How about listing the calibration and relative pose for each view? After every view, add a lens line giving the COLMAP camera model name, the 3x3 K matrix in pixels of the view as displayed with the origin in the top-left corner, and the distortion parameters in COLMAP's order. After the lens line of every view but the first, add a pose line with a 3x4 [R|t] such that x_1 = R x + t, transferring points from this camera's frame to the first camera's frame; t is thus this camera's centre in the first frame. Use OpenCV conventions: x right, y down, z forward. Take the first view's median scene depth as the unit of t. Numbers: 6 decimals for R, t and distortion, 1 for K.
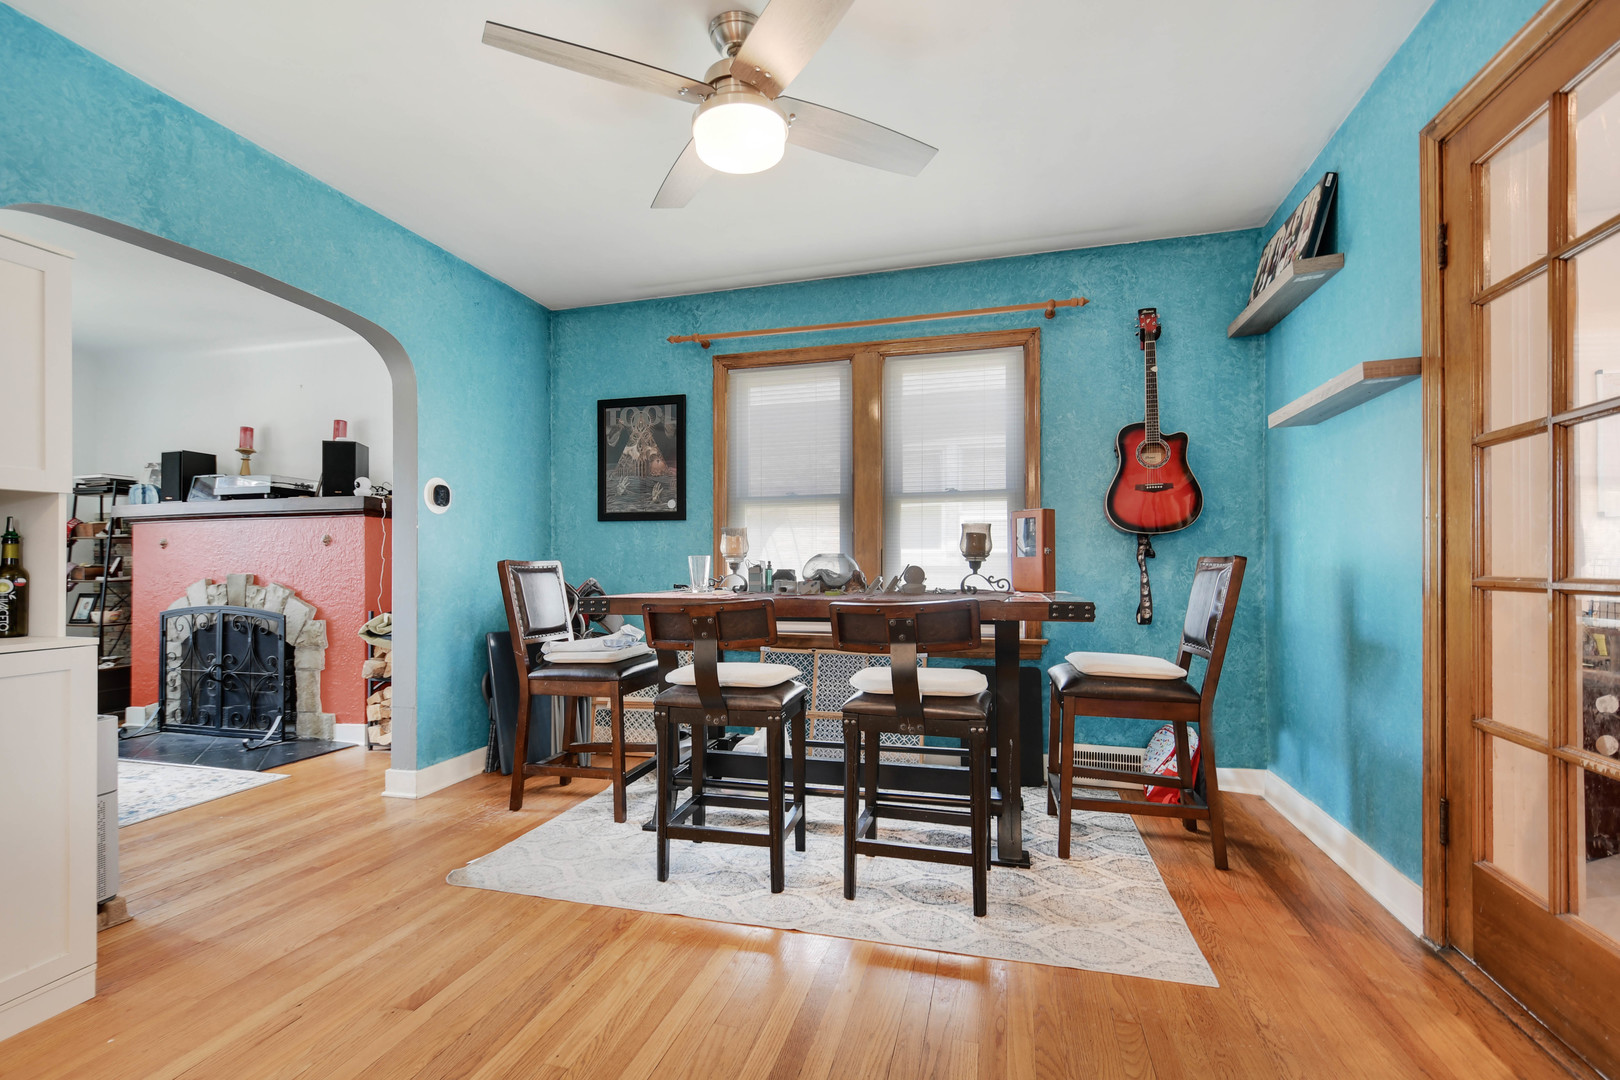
lens RADIAL K [[729.8, 0, 801.0], [0, 729.8, 573.1], [0, 0, 1]] dist [0.000718, -0.003526]
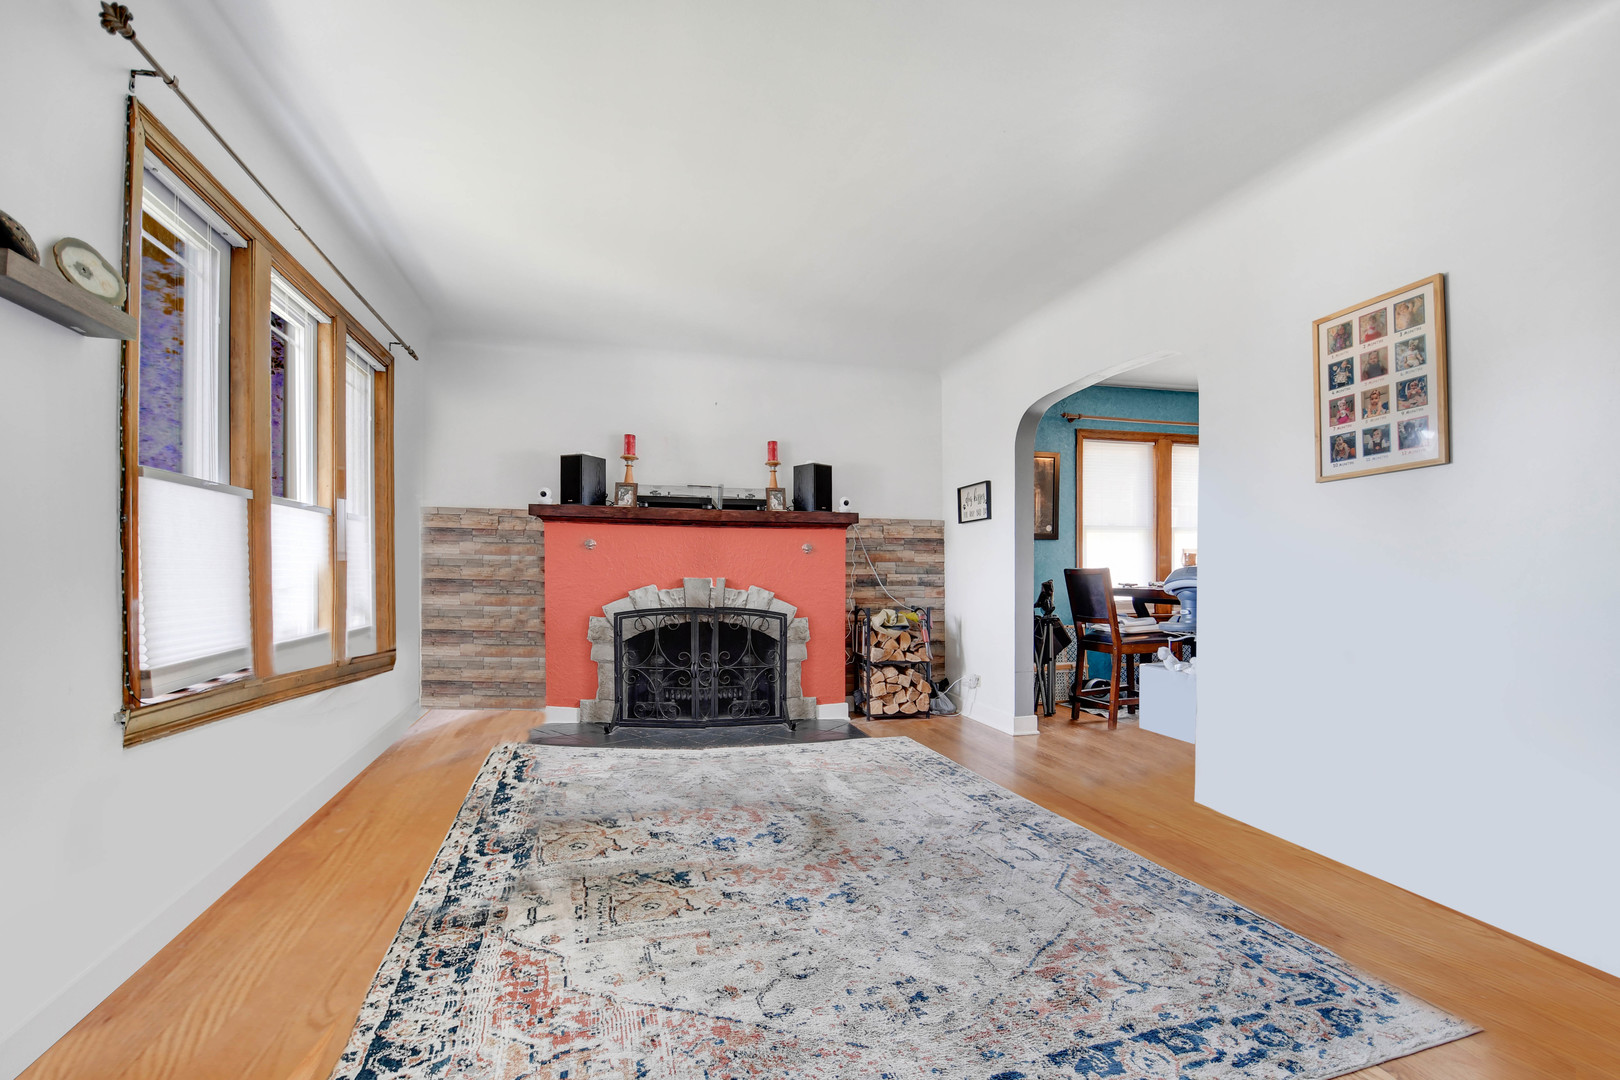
lens RADIAL K [[757.9, 0, 827.5], [0, 757.9, 593.3], [0, 0, 1]] dist [-0.023617, -0.006014]
pose [[0.859033, -0.010271, 0.511818, -1.583534], [-0.000457, 0.999783, 0.020832, 0.002896], [-0.511921, -0.018129, 0.858841, -0.061009]]
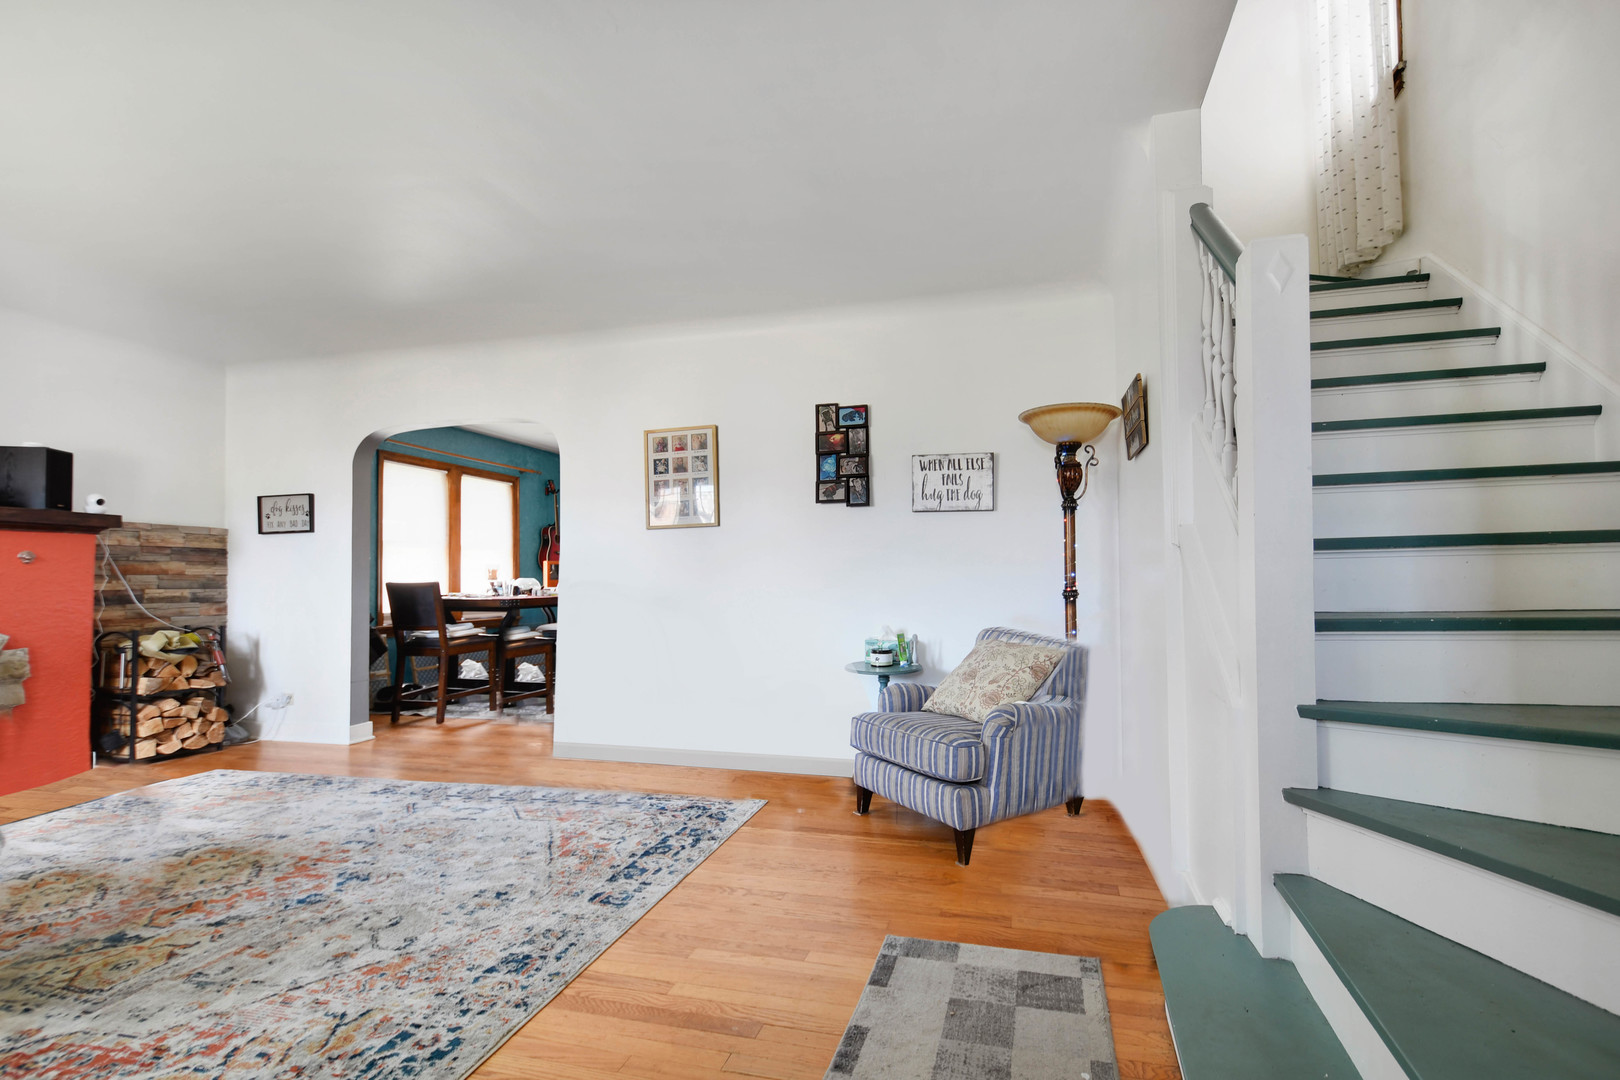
lens RADIAL K [[729.8, 0, 874.7], [0, 729.8, 551.0], [0, 0, 1]] dist [0.000718, -0.003526]
pose [[-0.048308, 0.044017, 0.997862, -2.037432], [0.011997, 0.998982, -0.043486, -0.000633], [-0.998760, 0.009870, -0.048787, 0.030584]]
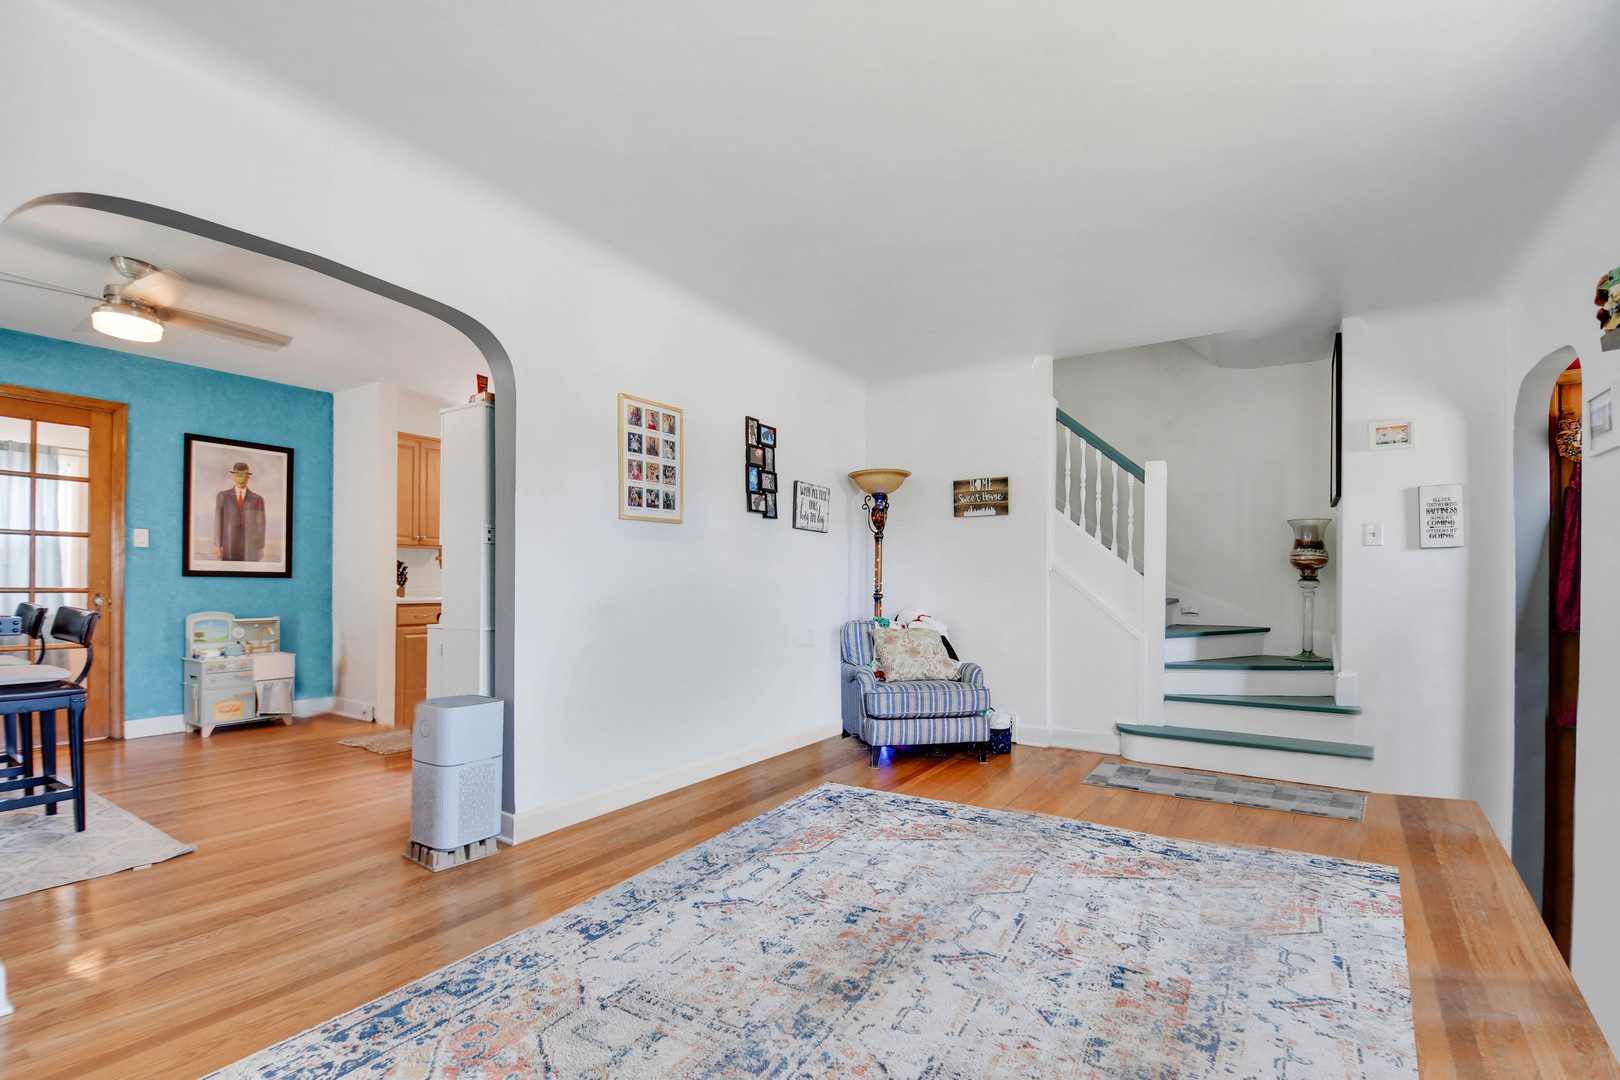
lens RADIAL K [[729.8, 0, 799.9], [0, 729.8, 585.6], [0, 0, 1]] dist [0.000718, -0.003526]
pose [[-0.954925, 0.004147, 0.296818, -1.239765], [0.004748, 0.999988, 0.001305, -0.006786], [-0.296809, 0.002656, -0.954933, 1.327198]]
